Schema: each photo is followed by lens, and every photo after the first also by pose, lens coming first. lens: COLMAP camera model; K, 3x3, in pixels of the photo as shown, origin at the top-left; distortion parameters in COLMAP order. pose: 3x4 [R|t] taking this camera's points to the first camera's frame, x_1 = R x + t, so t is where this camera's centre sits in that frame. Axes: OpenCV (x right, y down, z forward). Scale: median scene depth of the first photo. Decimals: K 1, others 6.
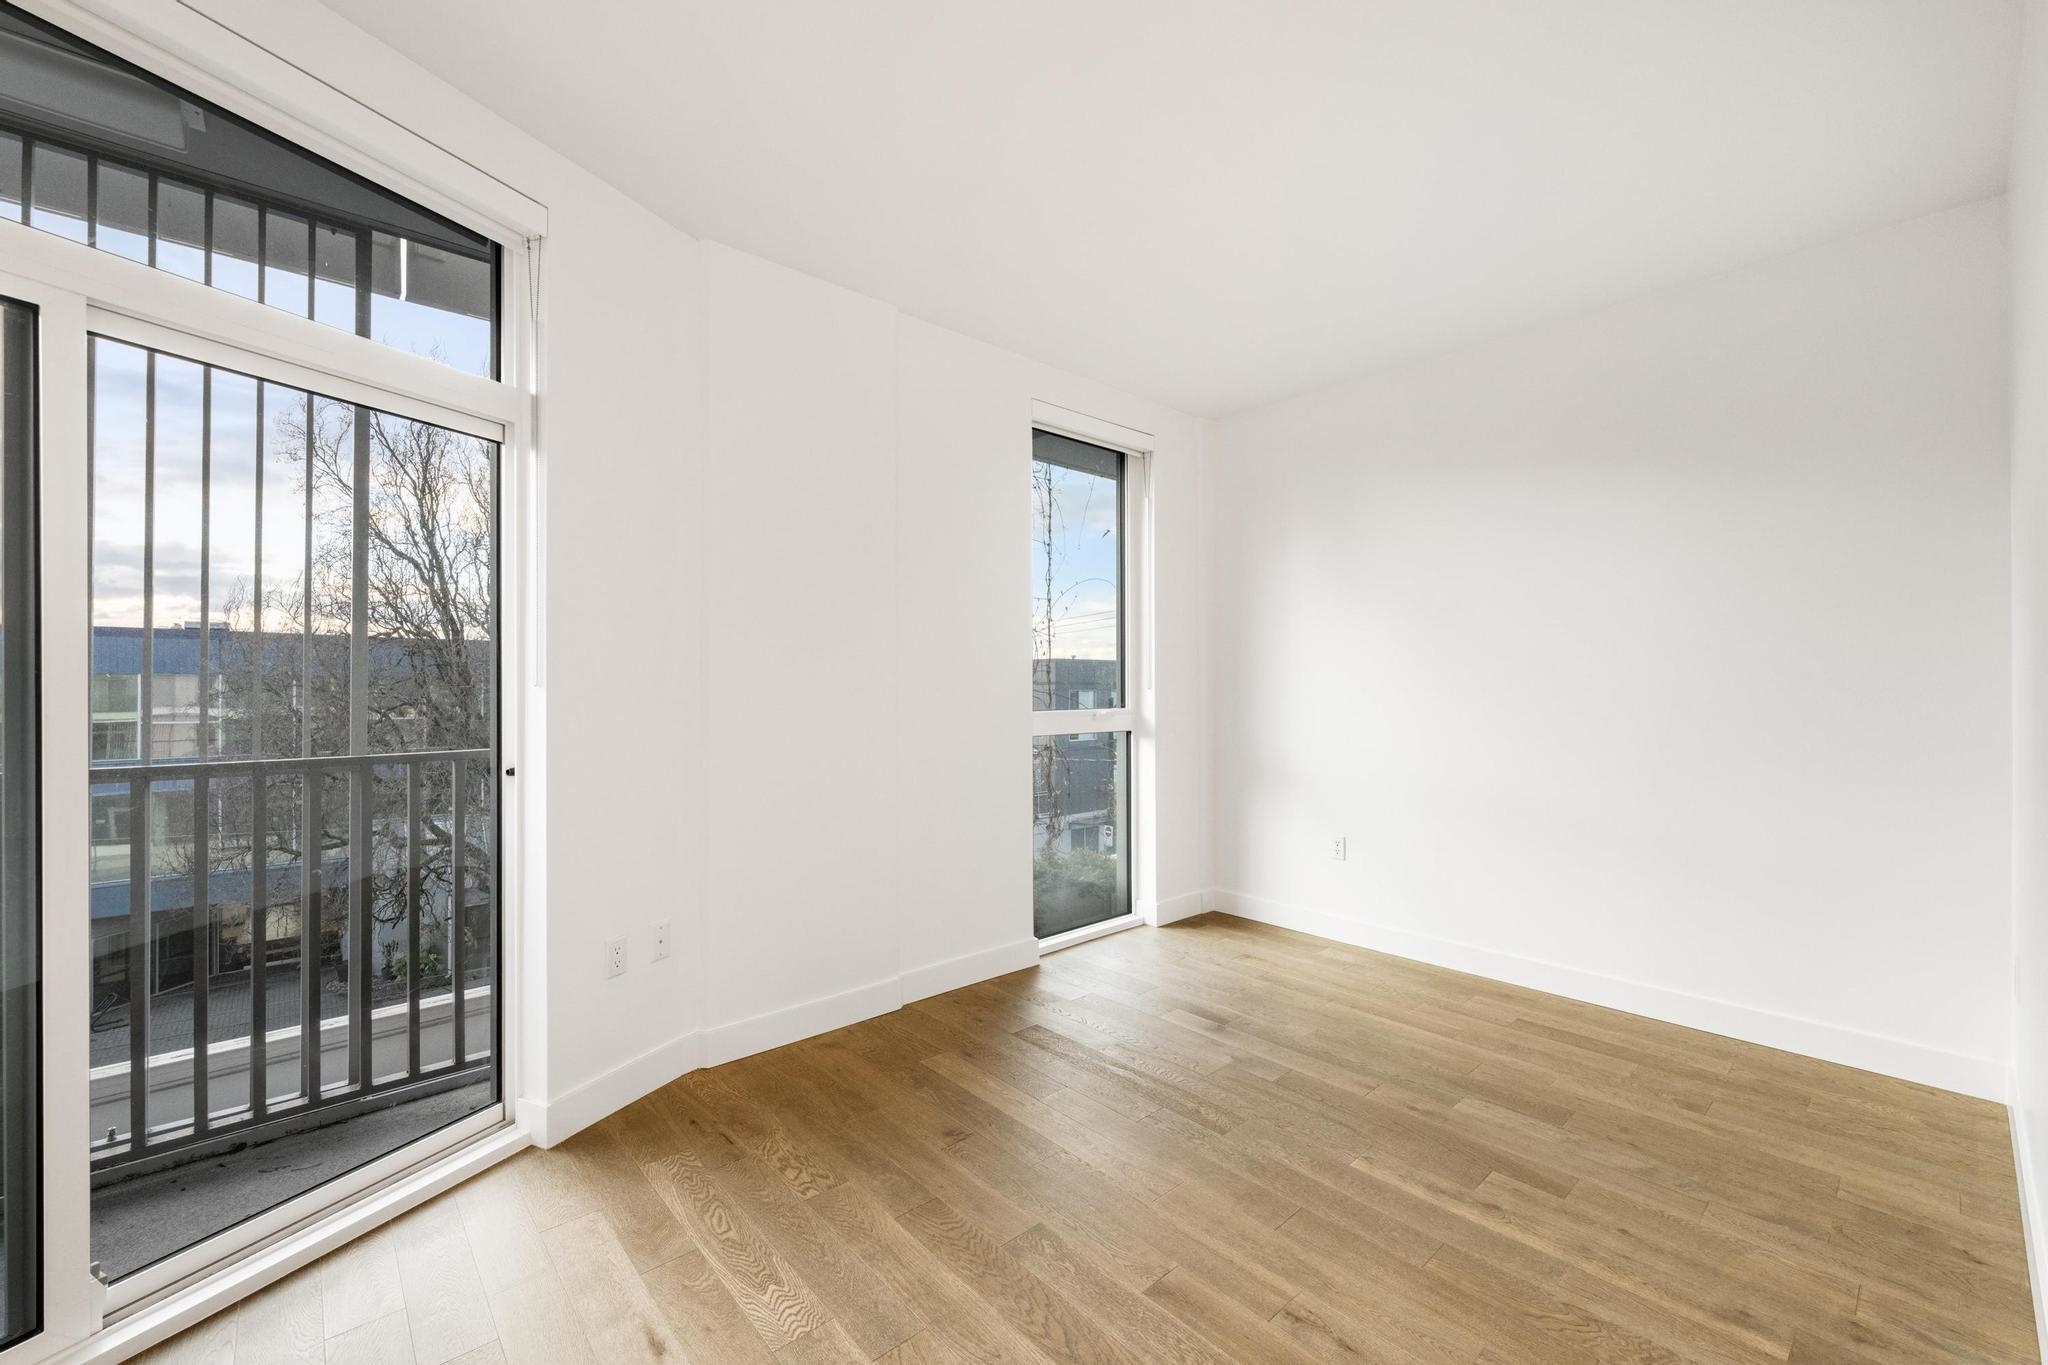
lens RADIAL K [[818.6, 0, 1031.2], [0, 818.6, 687.6], [0, 0, 1]] dist [0.000446, -0.000034]
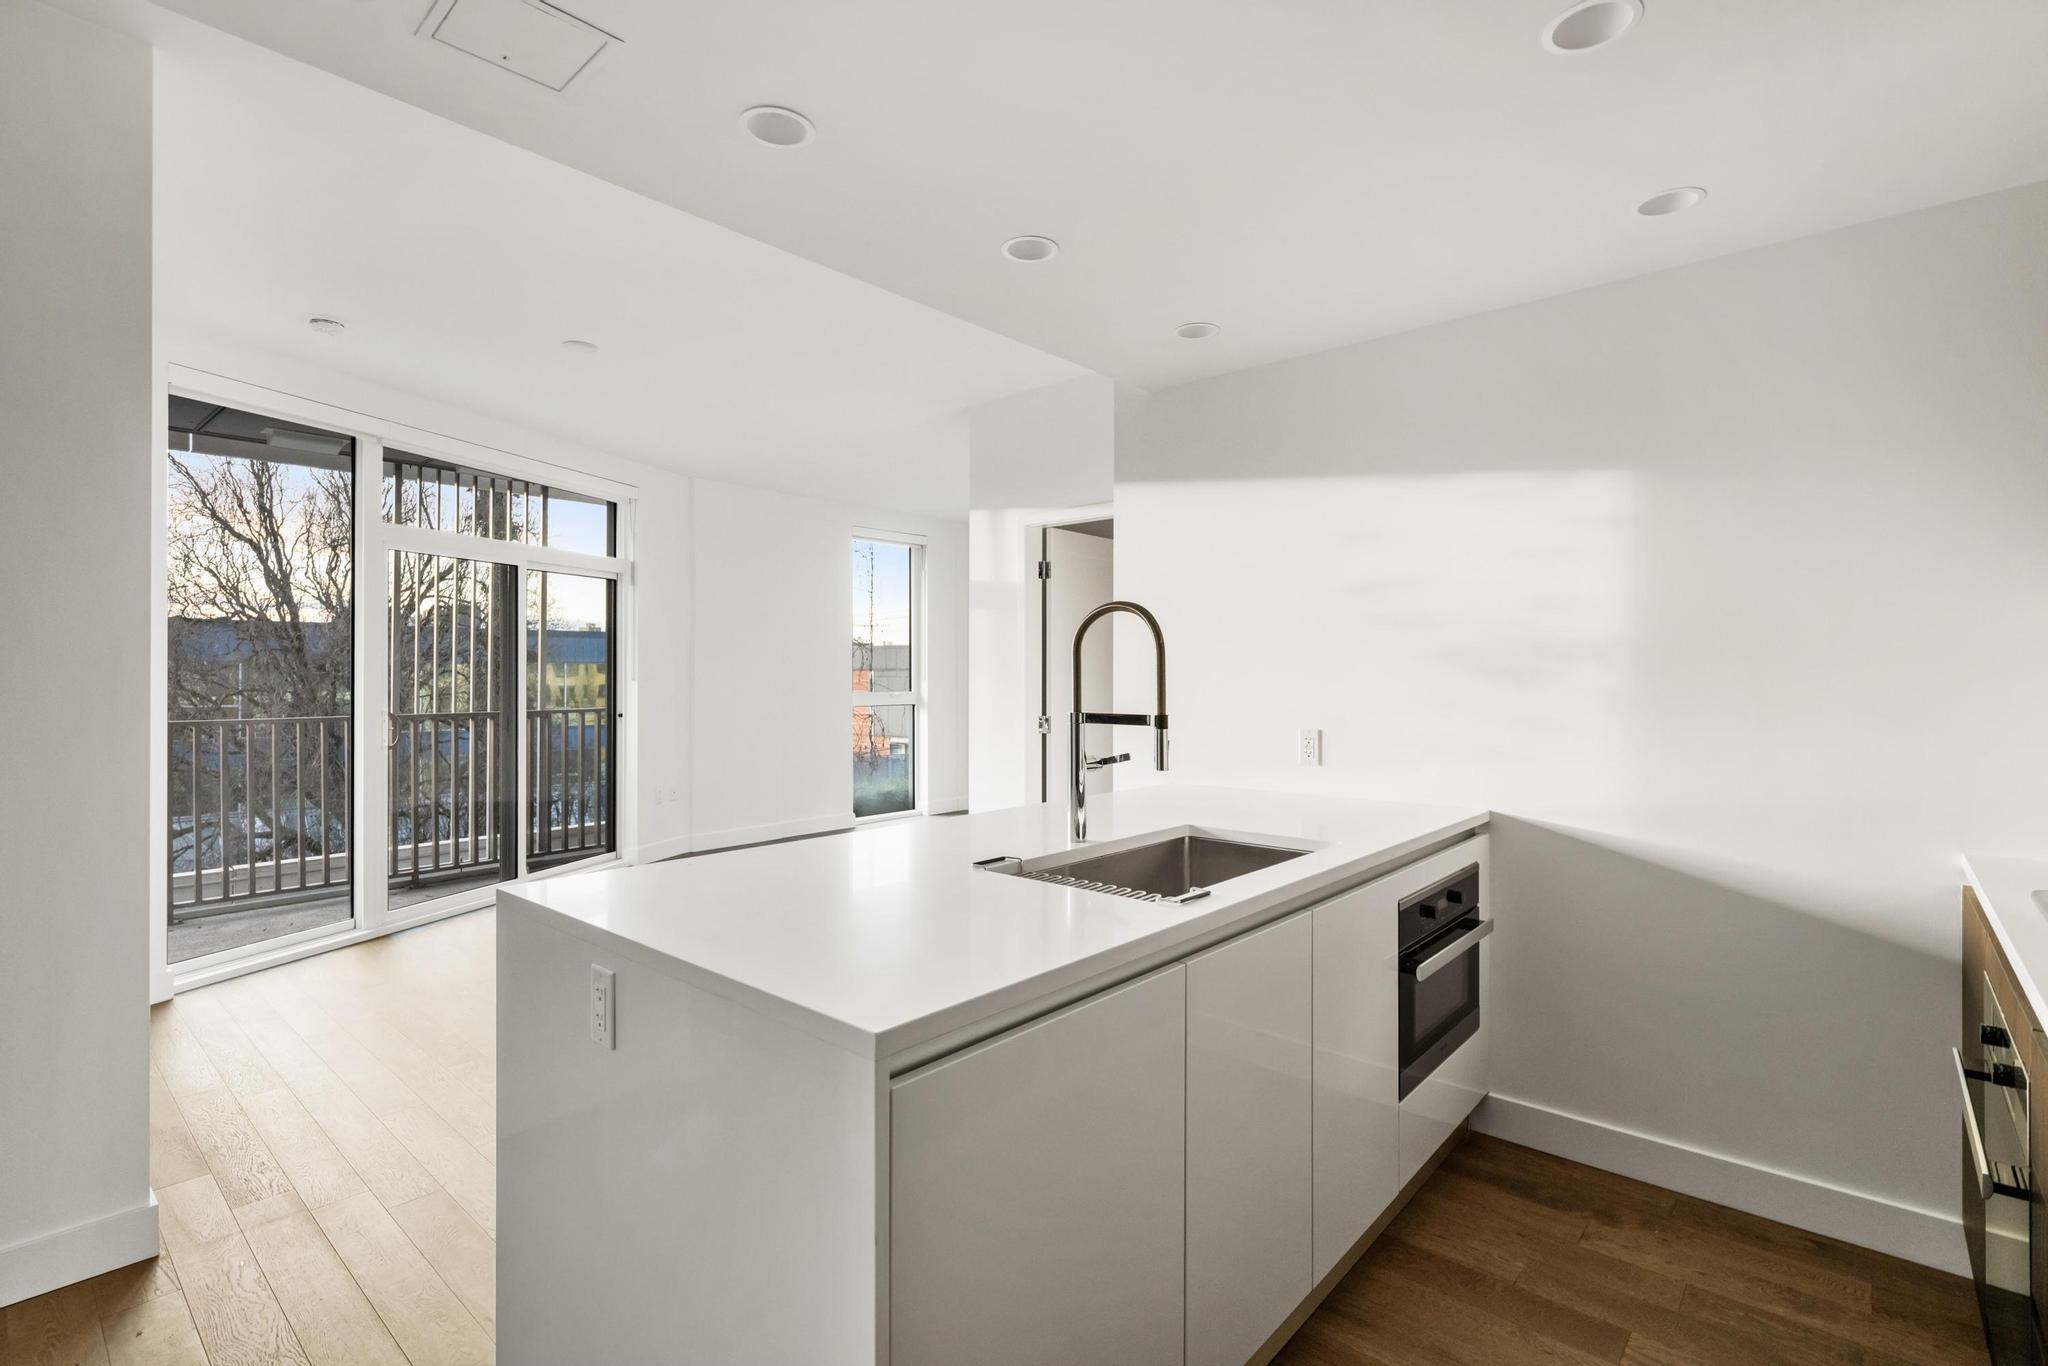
lens RADIAL K [[953.9, 0, 1027.0], [0, 953.9, 669.9], [0, 0, 1]] dist [-0.001181, 0.000765]
pose [[0.993482, 0.001455, 0.113980, 0.174116], [-0.001327, 0.999998, -0.001199, -0.021749], [-0.113982, 0.001040, 0.993482, -1.403087]]
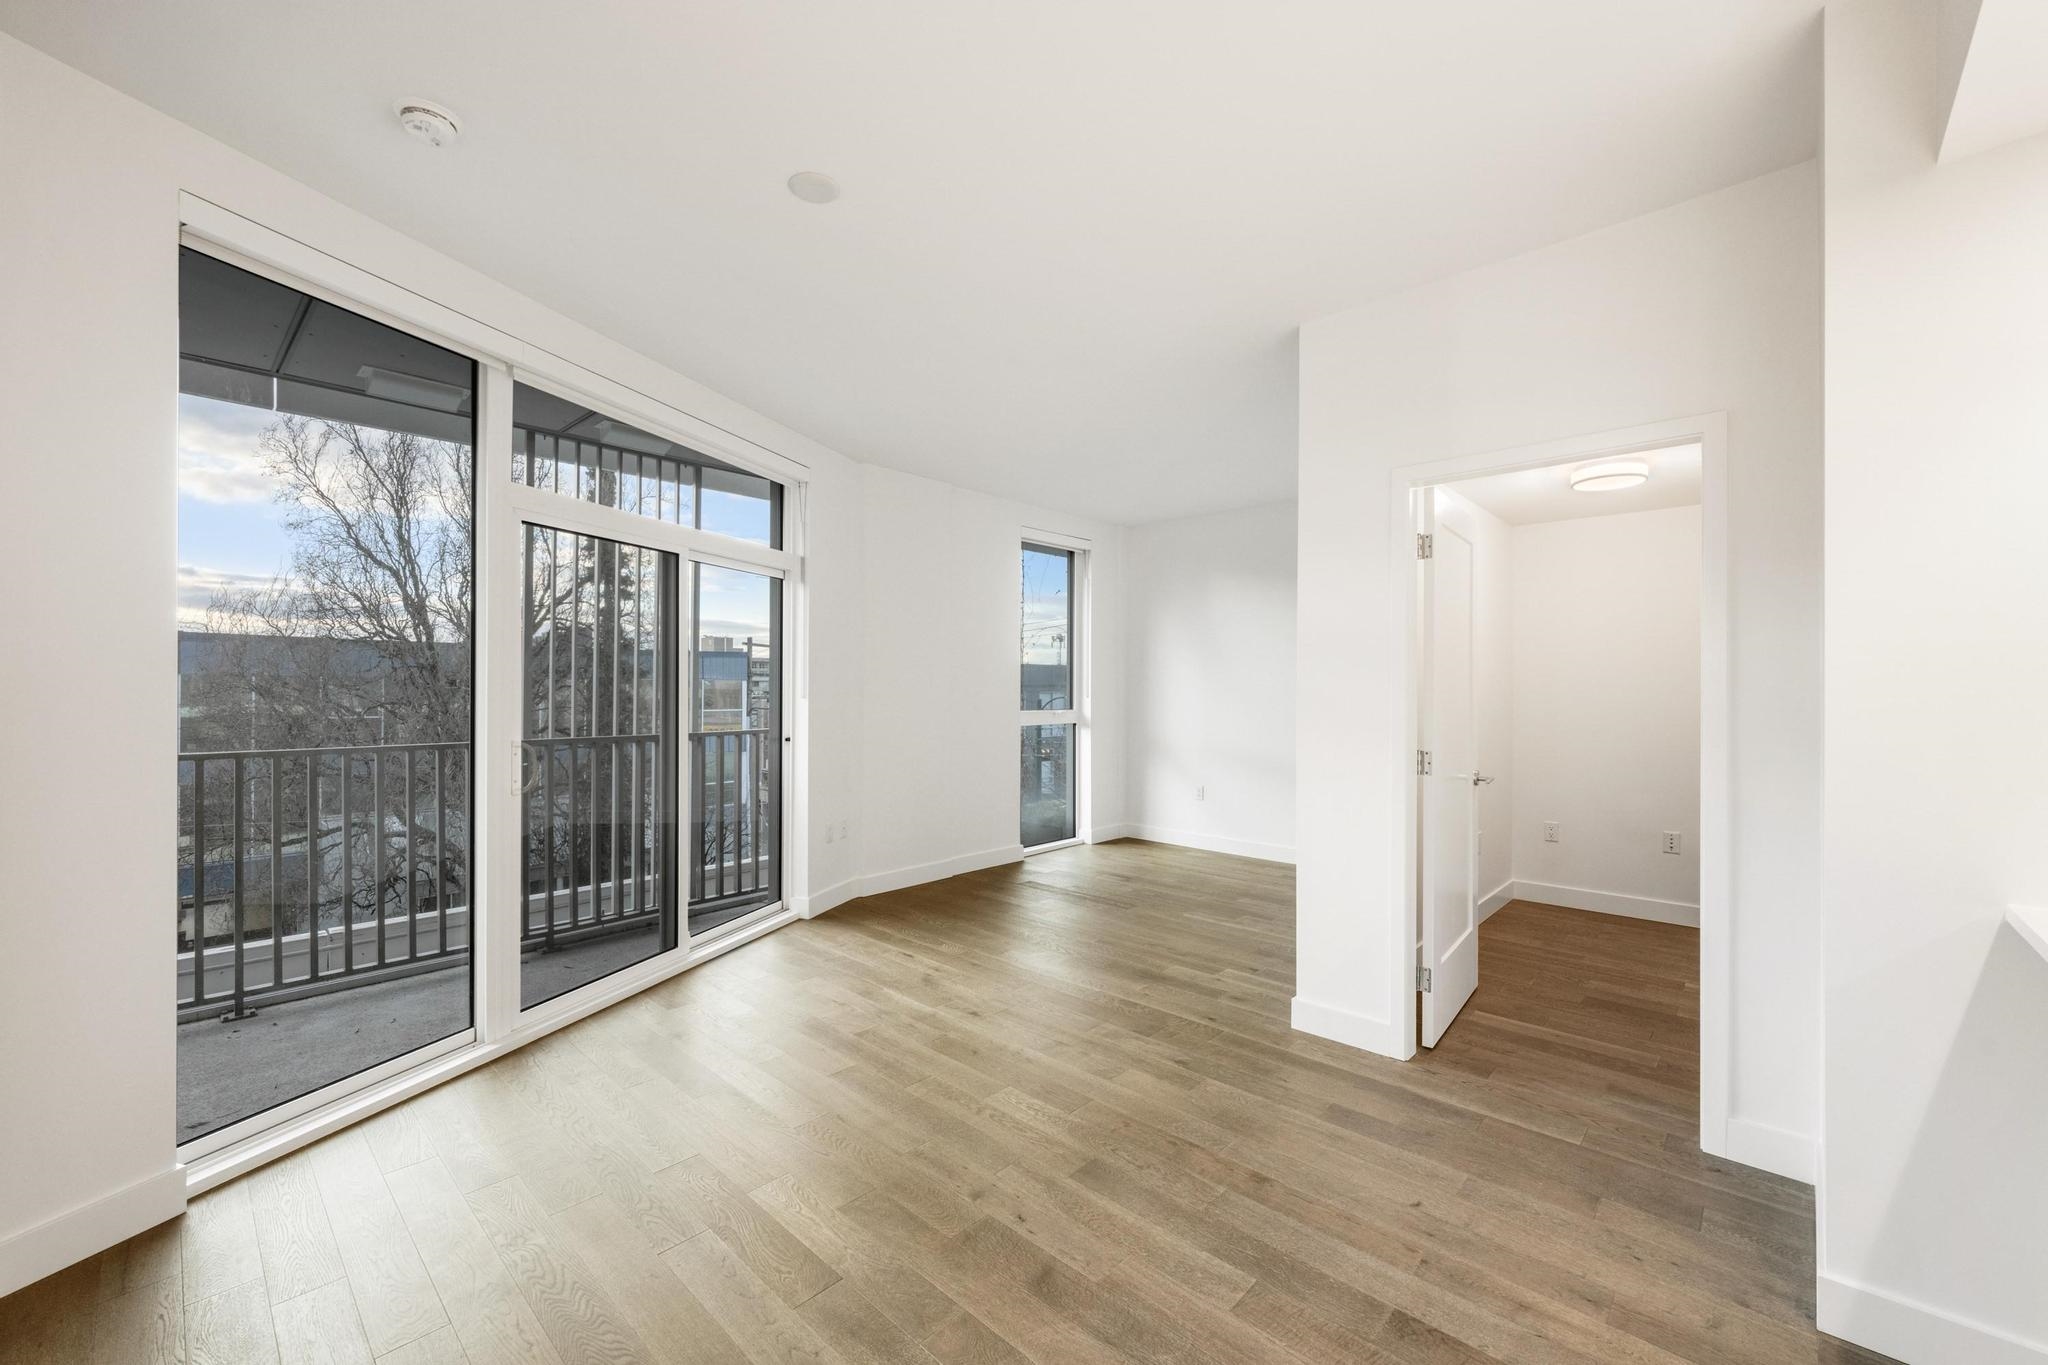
lens RADIAL K [[818.6, 0, 1023.9], [0, 818.6, 686.3], [0, 0, 1]] dist [0.000446, -0.000034]
pose [[0.996567, 0.003160, 0.082729, -0.152367], [-0.003046, 0.999994, -0.001499, -0.020700], [-0.082734, 0.001242, 0.996571, -0.789255]]
